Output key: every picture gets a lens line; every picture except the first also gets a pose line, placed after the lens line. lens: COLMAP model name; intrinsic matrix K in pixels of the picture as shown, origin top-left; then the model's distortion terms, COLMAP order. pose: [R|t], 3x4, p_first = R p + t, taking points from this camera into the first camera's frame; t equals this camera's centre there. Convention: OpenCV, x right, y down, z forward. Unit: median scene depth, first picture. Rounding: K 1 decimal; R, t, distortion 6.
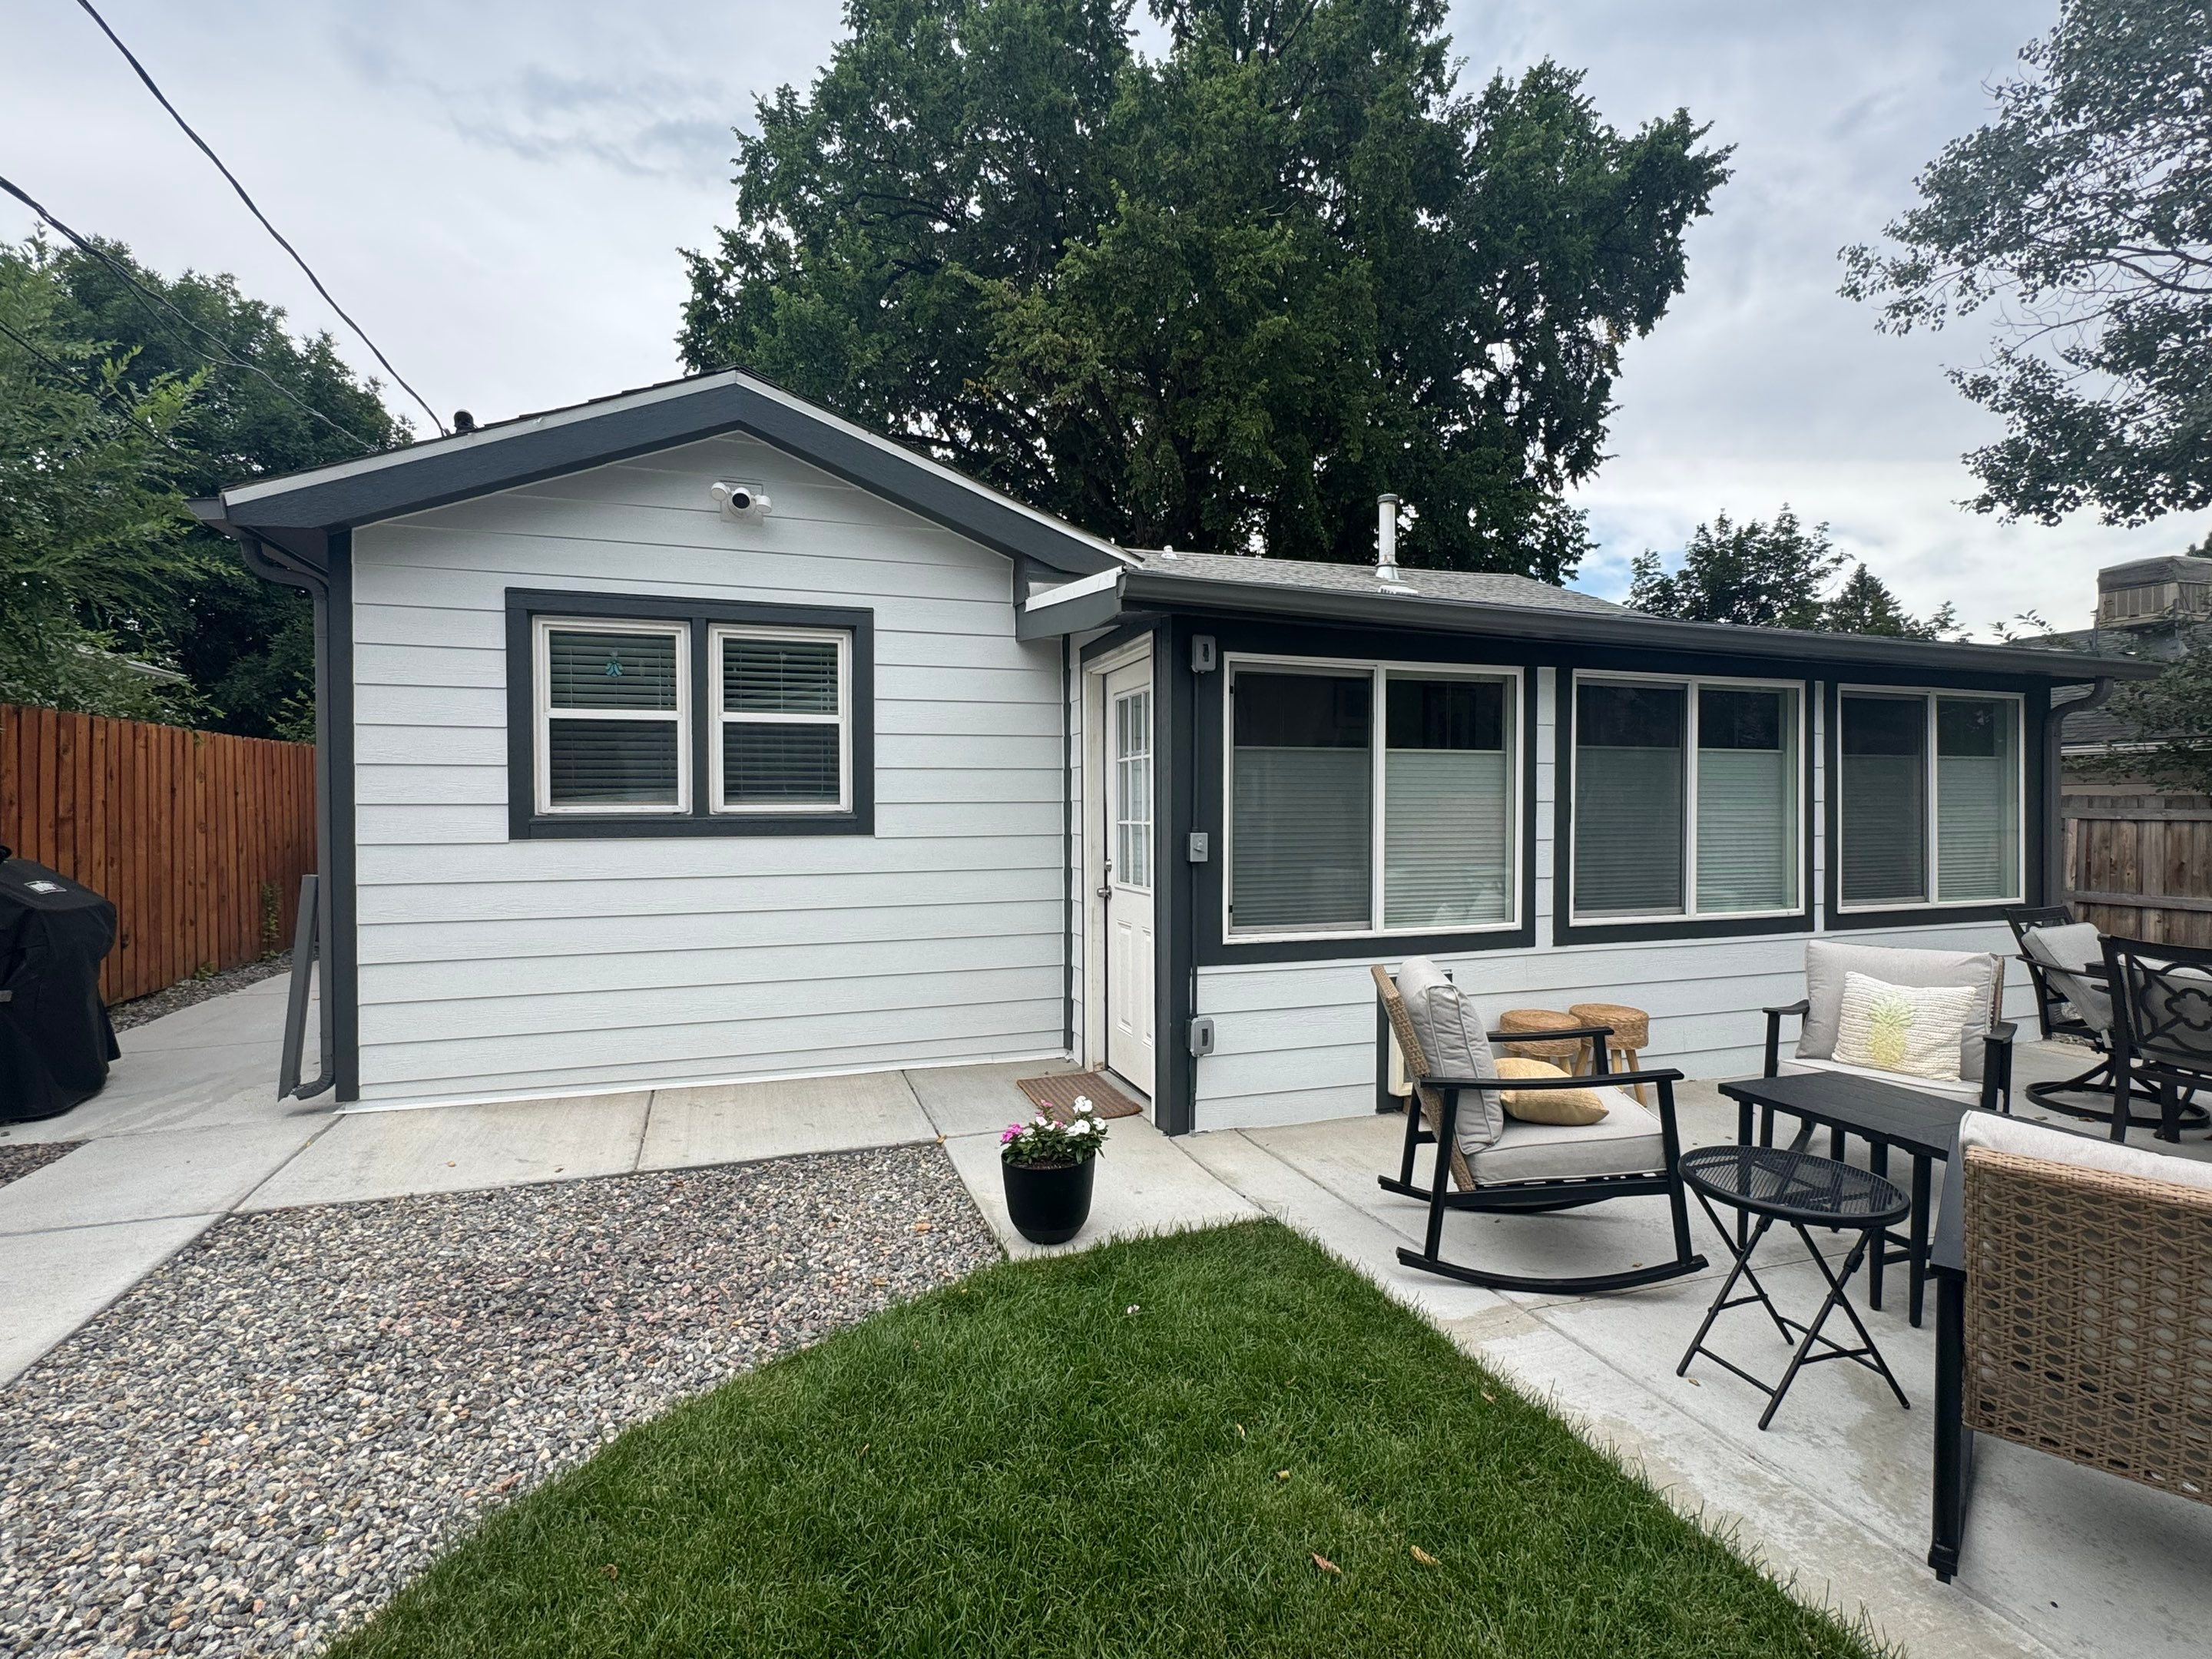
lens RADIAL K [[1051.3, 0, 1105.9], [0, 1051.3, 825.9], [0, 0, 1]] dist [-0.001651, -0.000044]
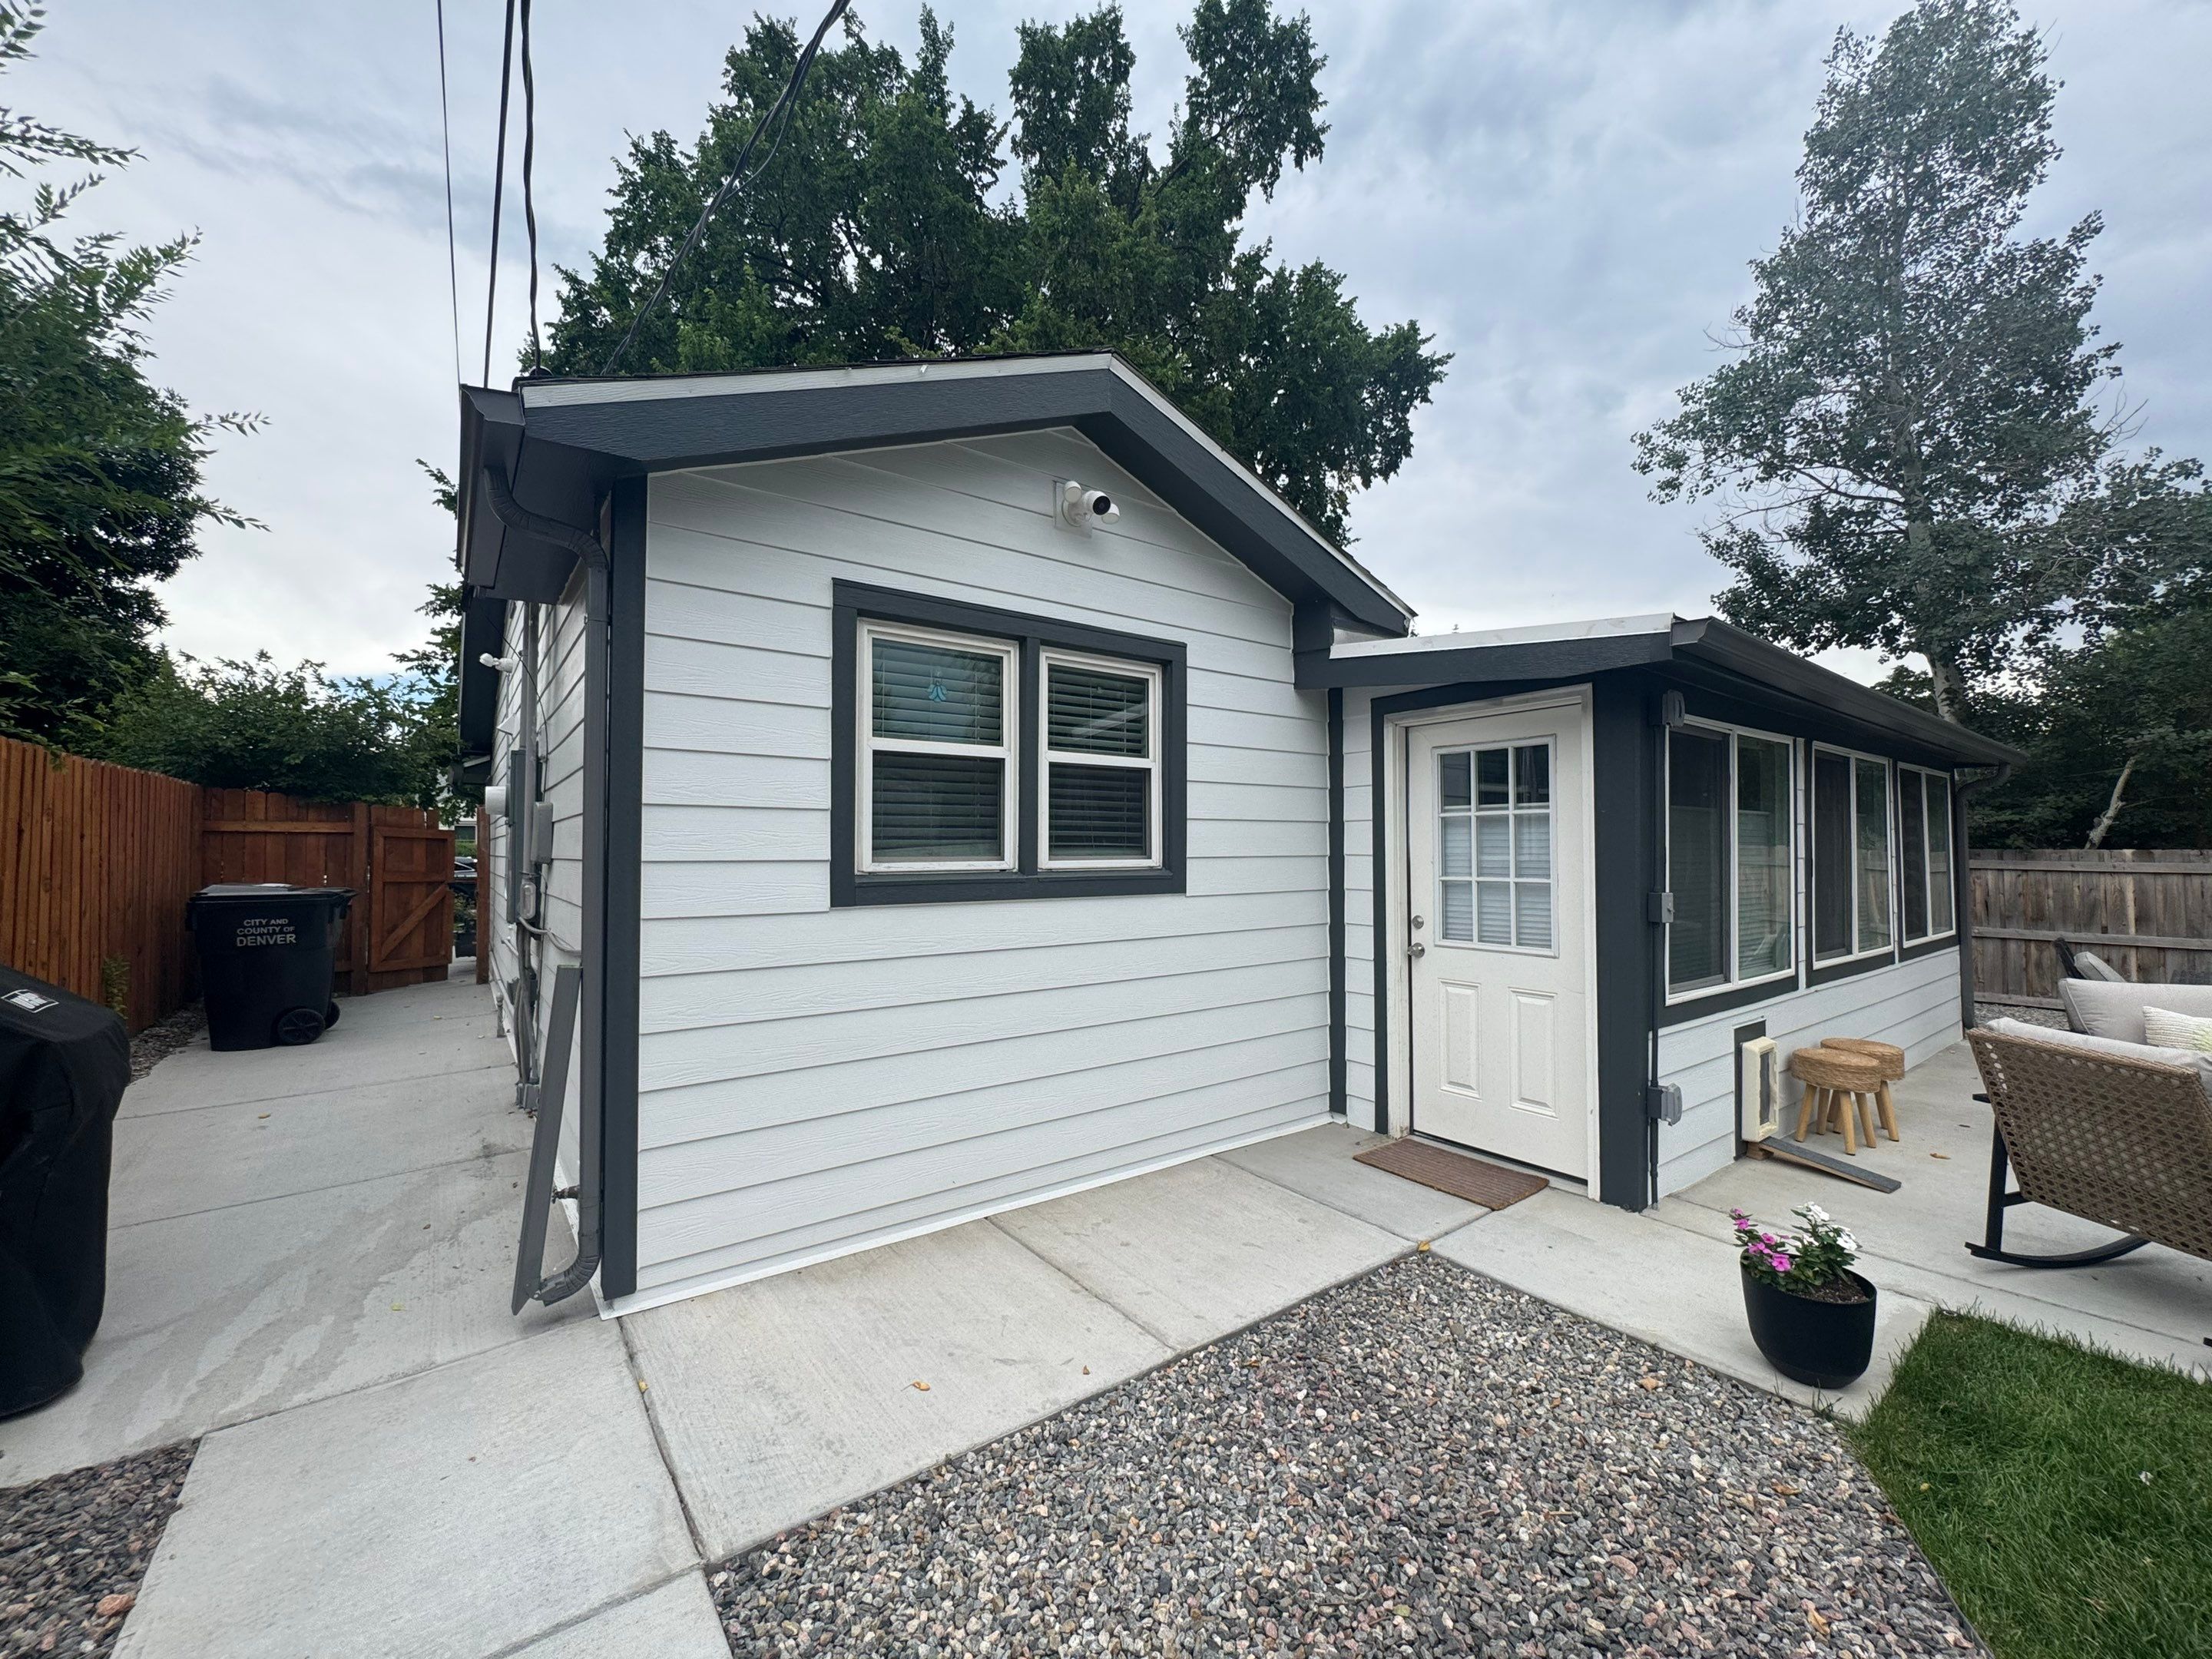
lens RADIAL K [[892.9, 0, 1106.5], [0, 892.9, 828.9], [0, 0, 1]] dist [-0.003541, 0.000605]
pose [[0.952269, 0.011211, 0.305054, -0.538273], [0.001115, 0.999191, -0.040200, -0.016509], [-0.305258, 0.038621, 0.951486, 0.304027]]
